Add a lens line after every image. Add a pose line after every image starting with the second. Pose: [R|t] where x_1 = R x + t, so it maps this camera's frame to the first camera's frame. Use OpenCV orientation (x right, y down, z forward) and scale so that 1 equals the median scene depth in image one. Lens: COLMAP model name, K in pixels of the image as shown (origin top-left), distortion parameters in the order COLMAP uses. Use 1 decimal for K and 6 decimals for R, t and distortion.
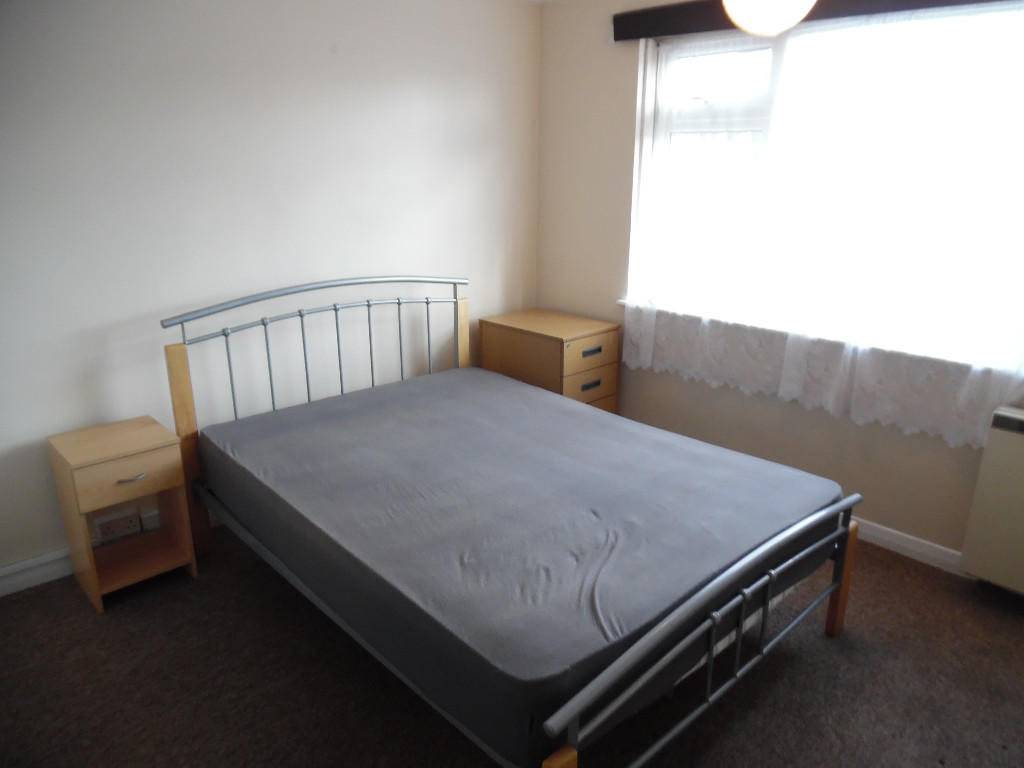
lens RADIAL K [[715.3, 0, 510.6], [0, 715.3, 381.4], [0, 0, 1]] dist [-0.032033, 0.018300]
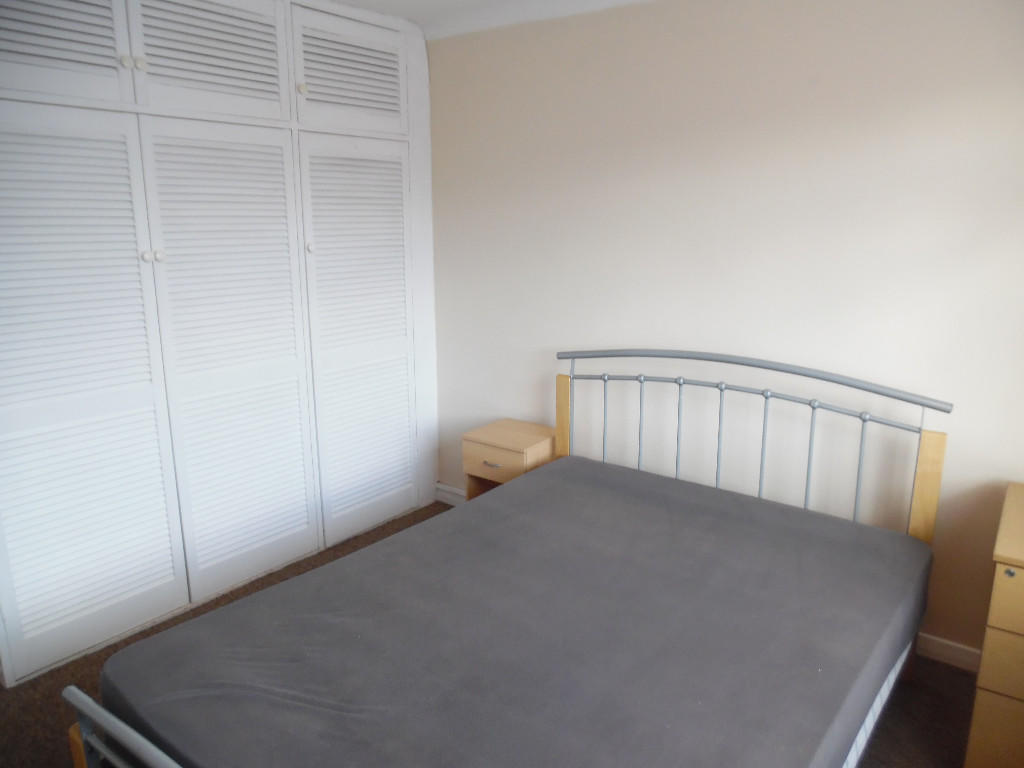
lens RADIAL K [[715.3, 0, 510.6], [0, 715.3, 385.0], [0, 0, 1]] dist [-0.032033, 0.018300]
pose [[0.134328, 0.204405, -0.969626, 0.624427], [-0.296022, 0.942091, 0.157590, -0.190217], [0.945689, 0.265862, 0.187058, 0.696649]]
